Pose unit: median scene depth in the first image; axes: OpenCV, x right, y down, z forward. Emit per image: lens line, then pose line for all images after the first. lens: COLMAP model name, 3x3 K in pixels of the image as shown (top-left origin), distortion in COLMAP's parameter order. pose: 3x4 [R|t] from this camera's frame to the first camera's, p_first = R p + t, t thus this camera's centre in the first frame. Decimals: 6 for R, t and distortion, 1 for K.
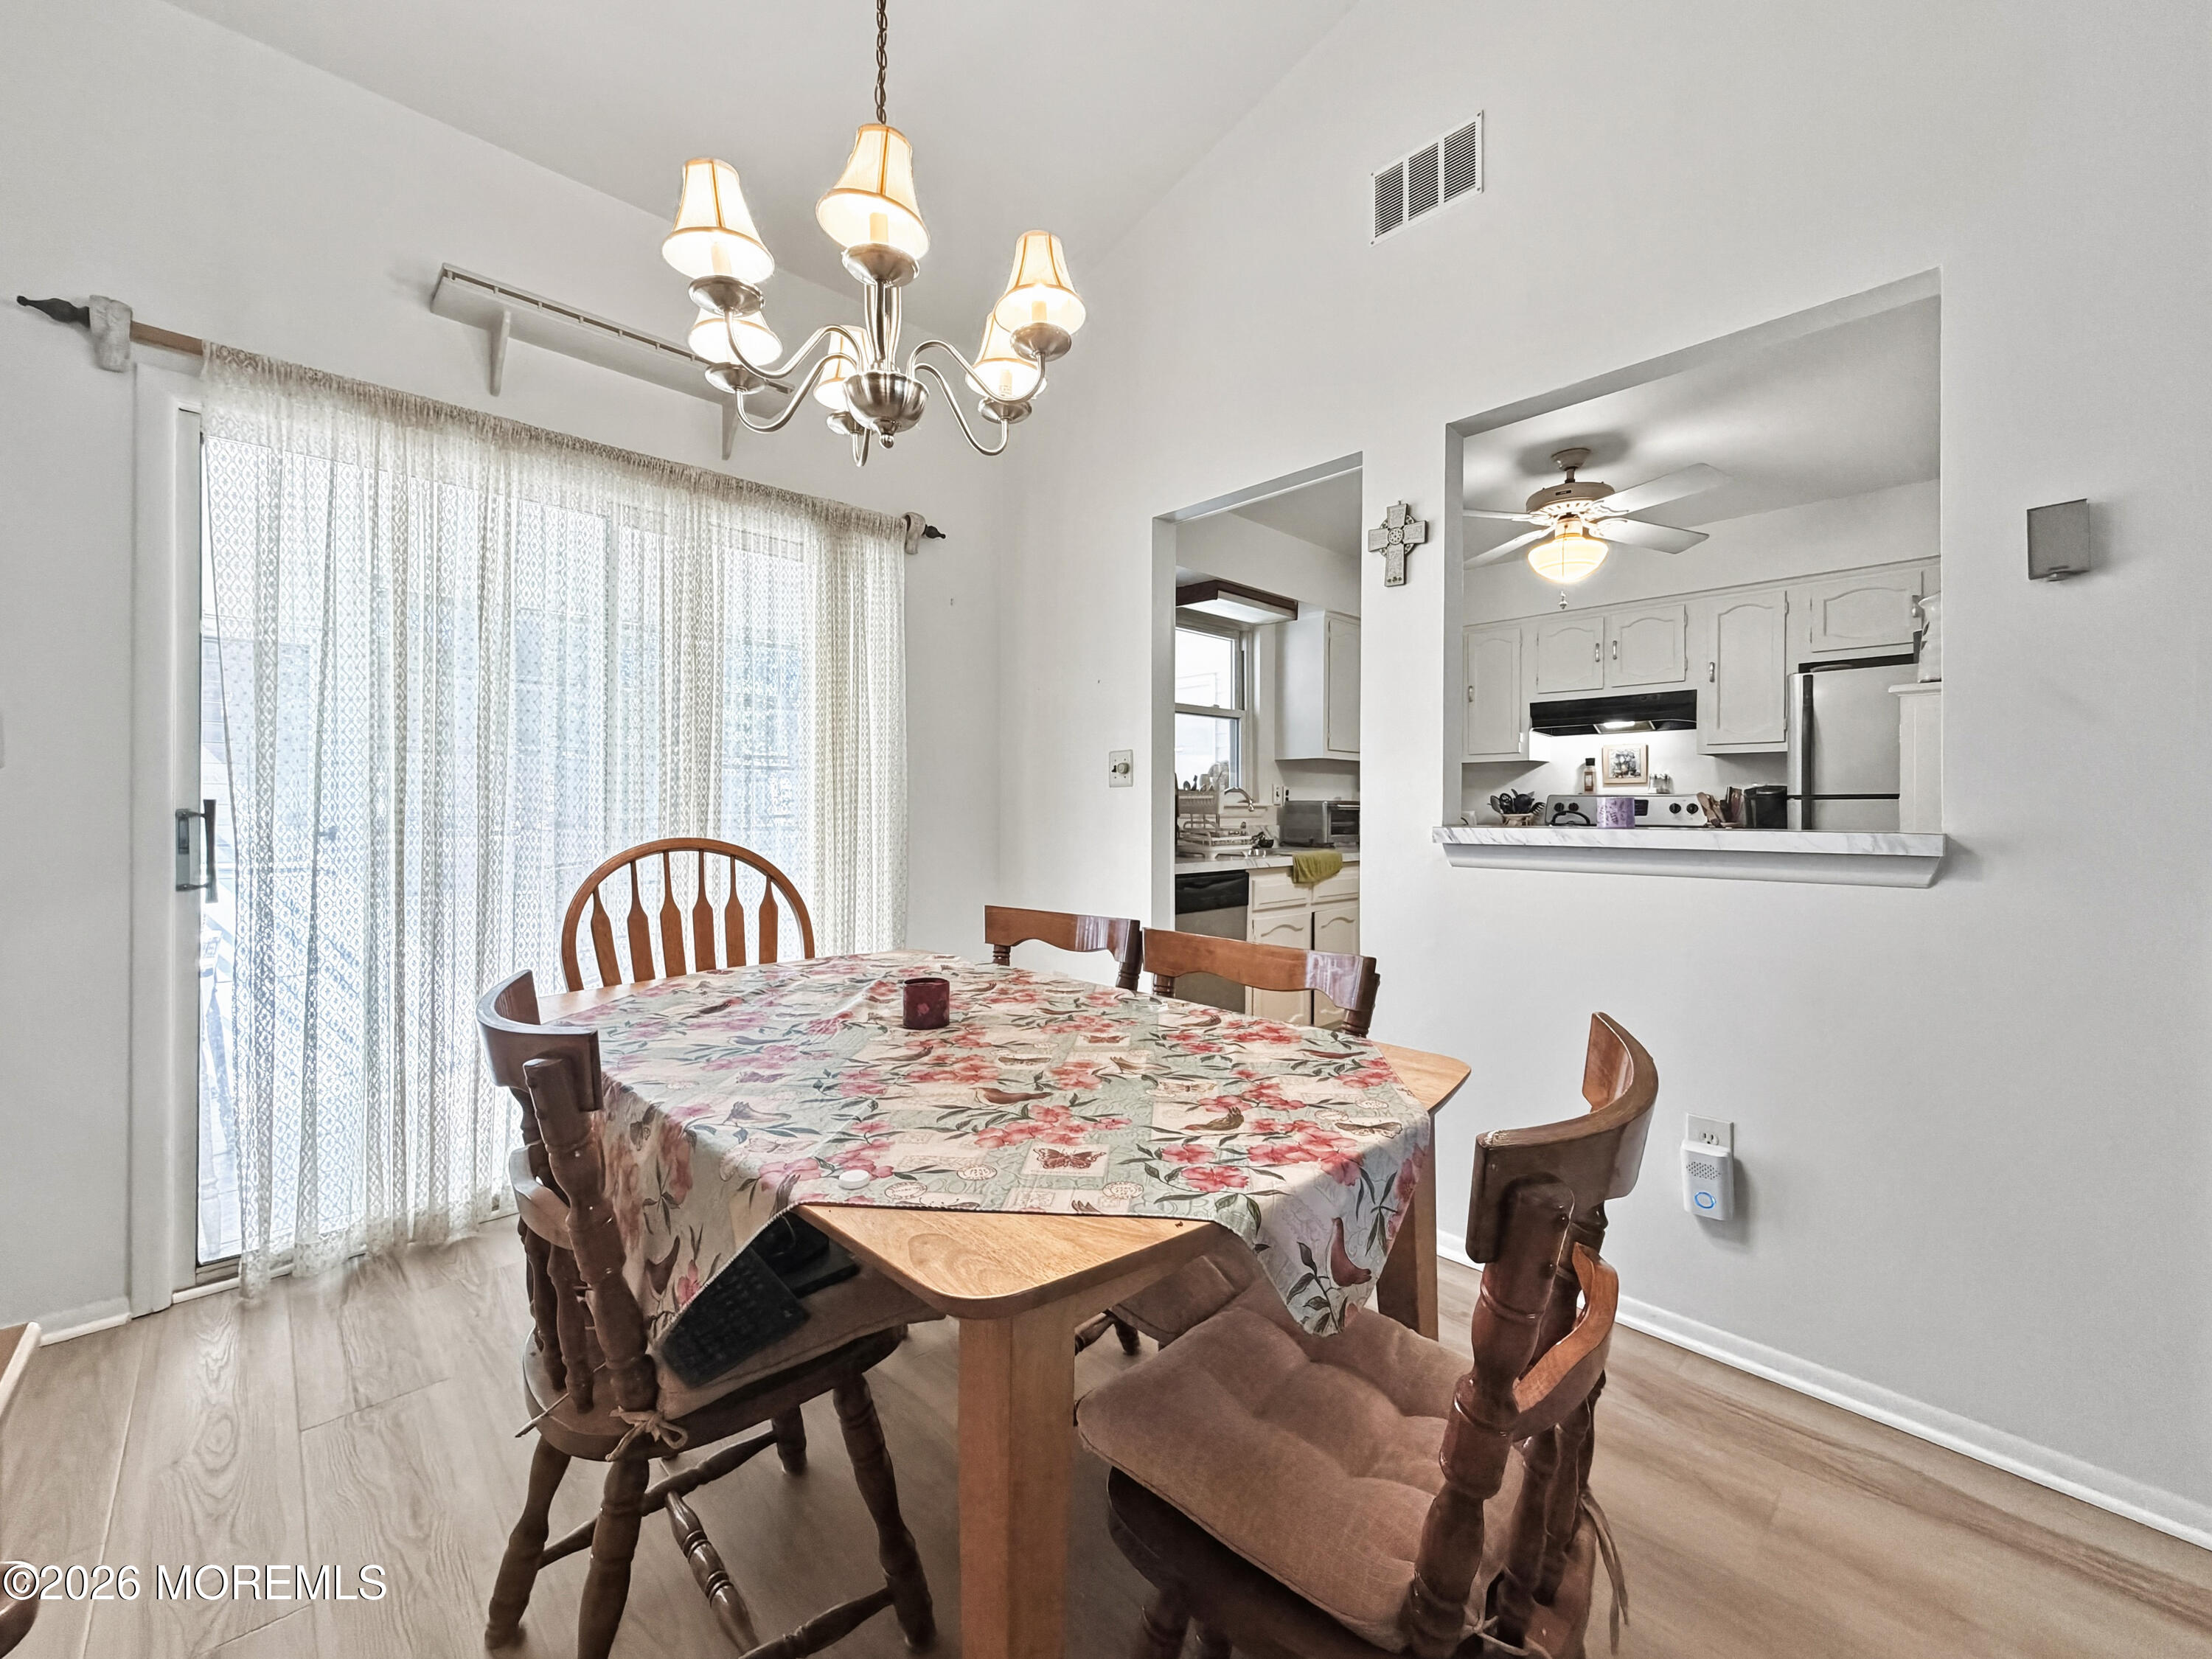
lens RADIAL K [[892.7, 0, 1098.4], [0, 892.7, 811.0], [0, 0, 1]] dist [-0.000687, -0.000158]
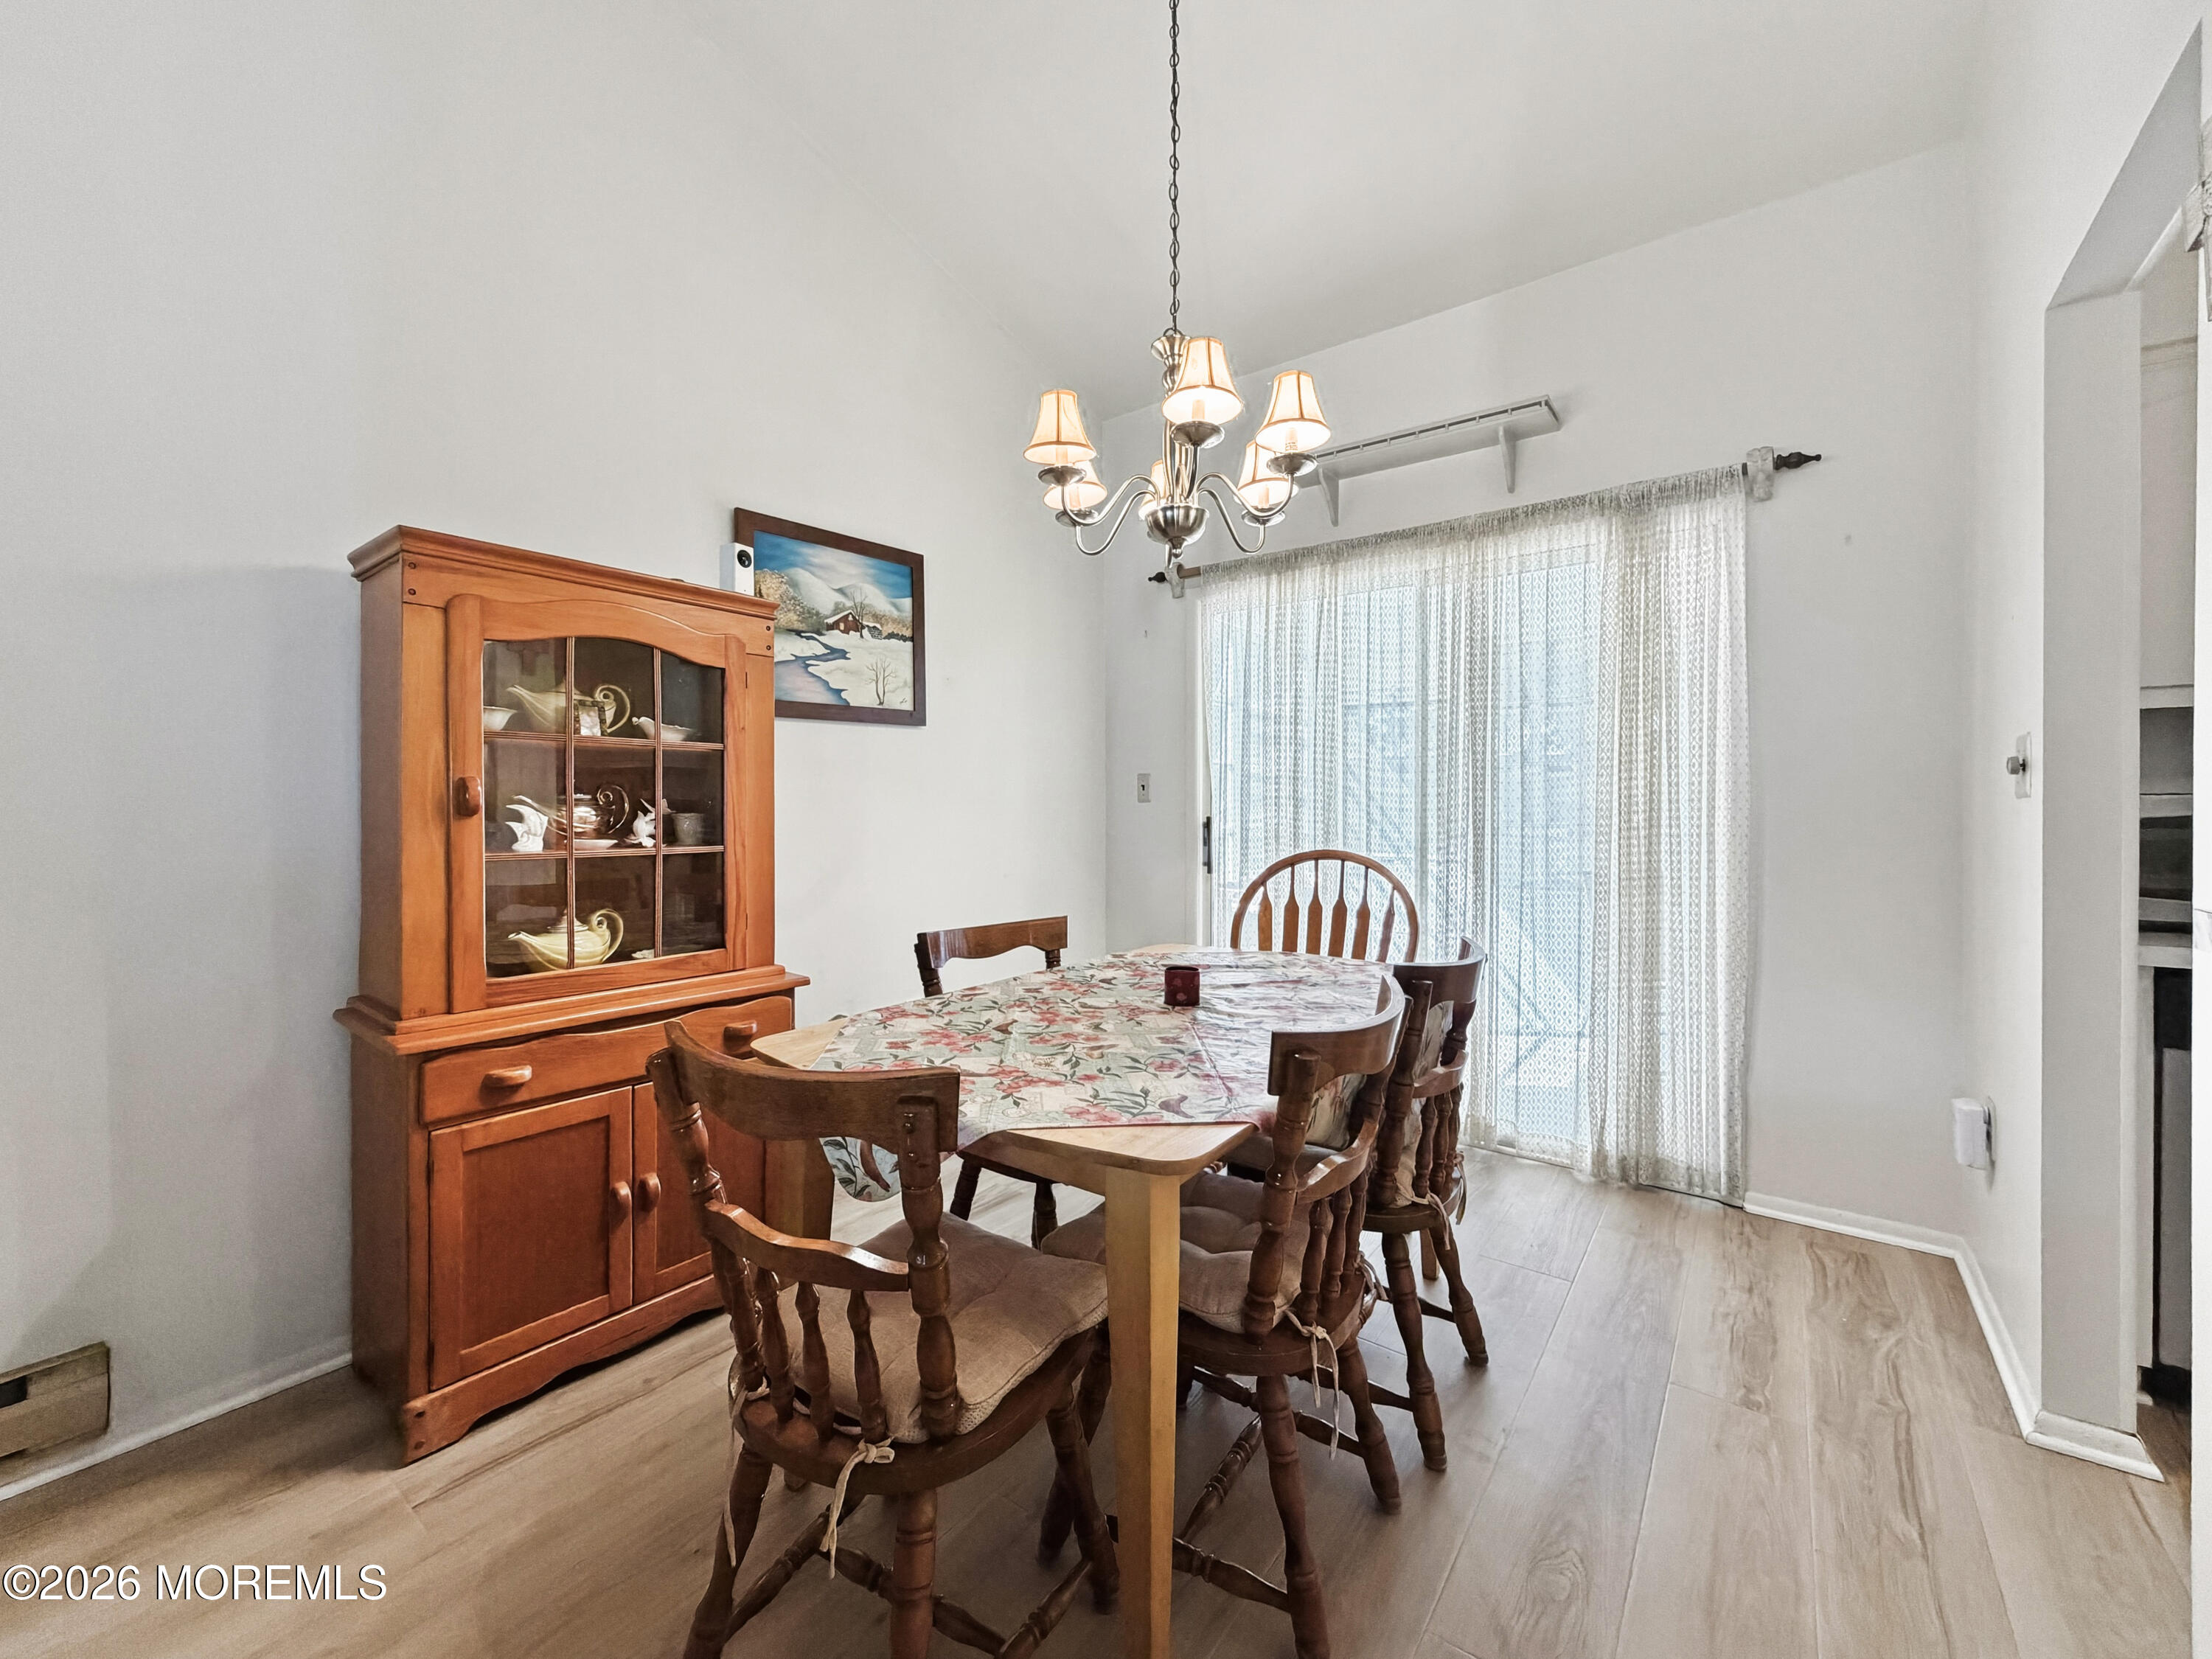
lens RADIAL K [[892.7, 0, 1098.4], [0, 892.7, 811.0], [0, 0, 1]] dist [-0.000687, -0.000158]
pose [[0.157947, 0.002740, -0.987444, 0.540159], [-0.001280, 0.999996, 0.002570, -0.019958], [0.987447, 0.000858, 0.157950, 0.349217]]
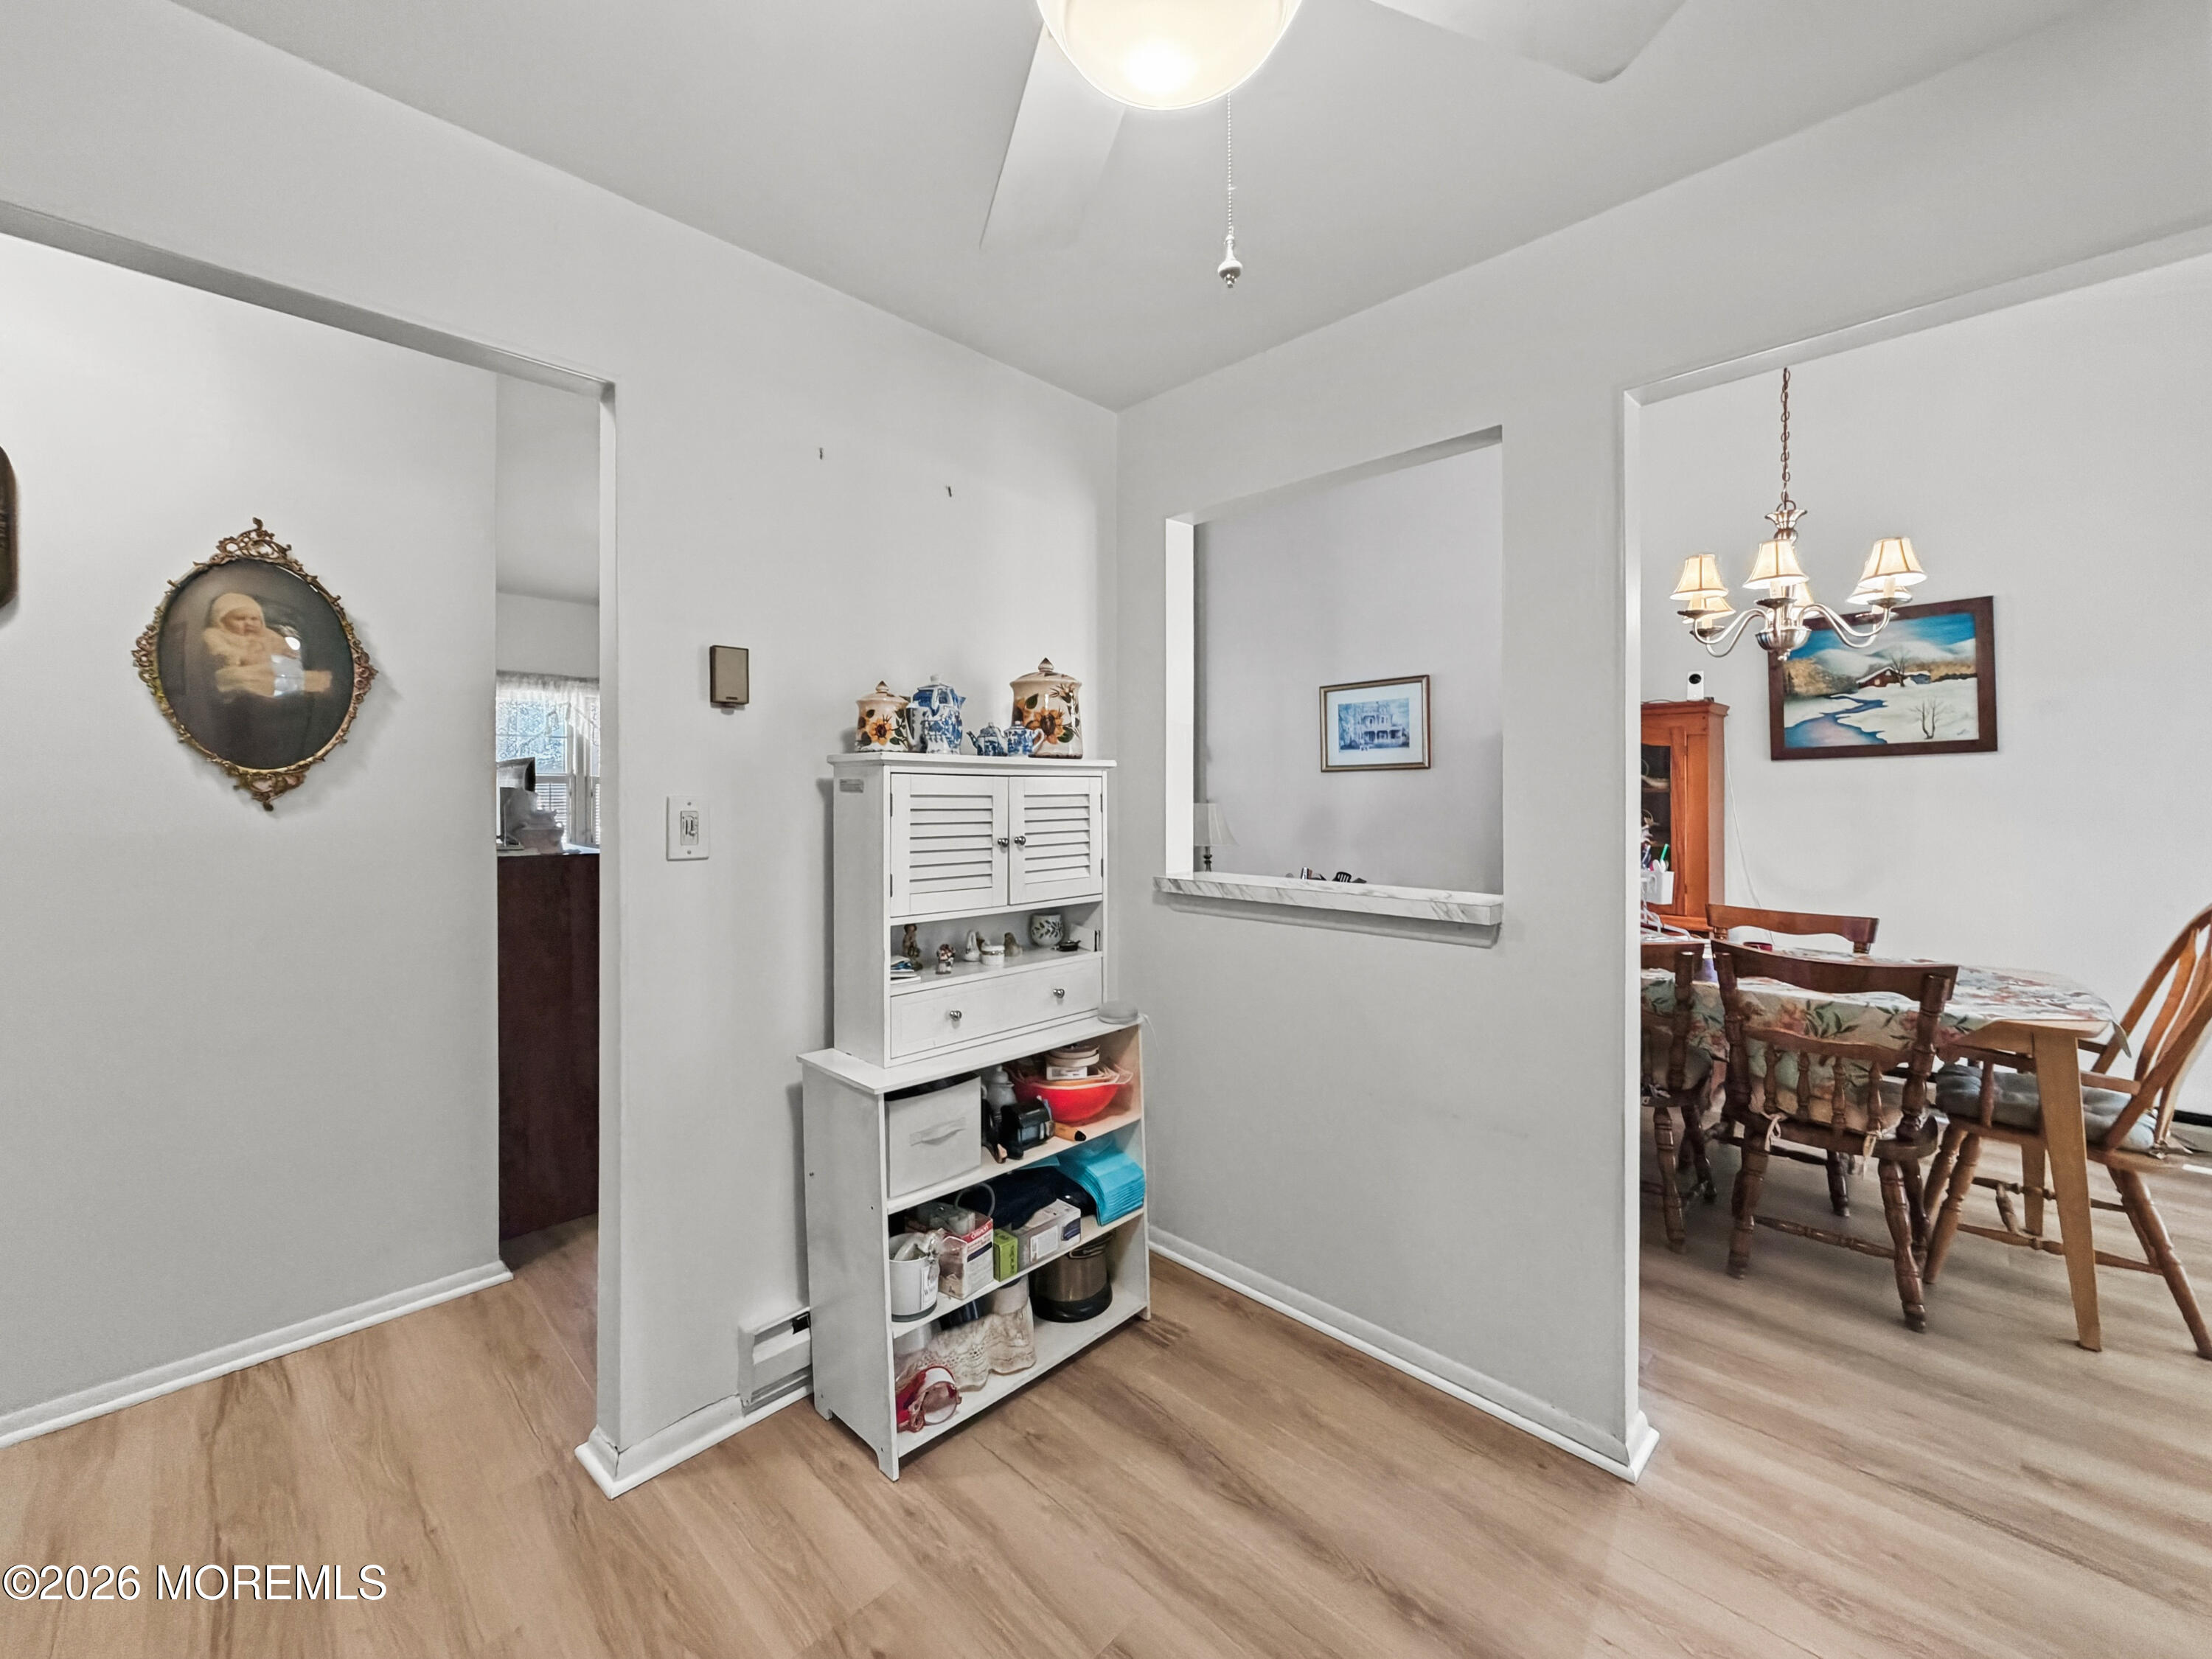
lens RADIAL K [[904.2, 0, 1102.7], [0, 904.2, 792.6], [0, 0, 1]] dist [0.004585, -0.000232]
pose [[-0.999377, 0.000597, -0.035294, 0.656520], [0.000481, 0.999994, 0.003293, -0.072001], [0.035296, 0.003274, -0.999372, 1.489214]]
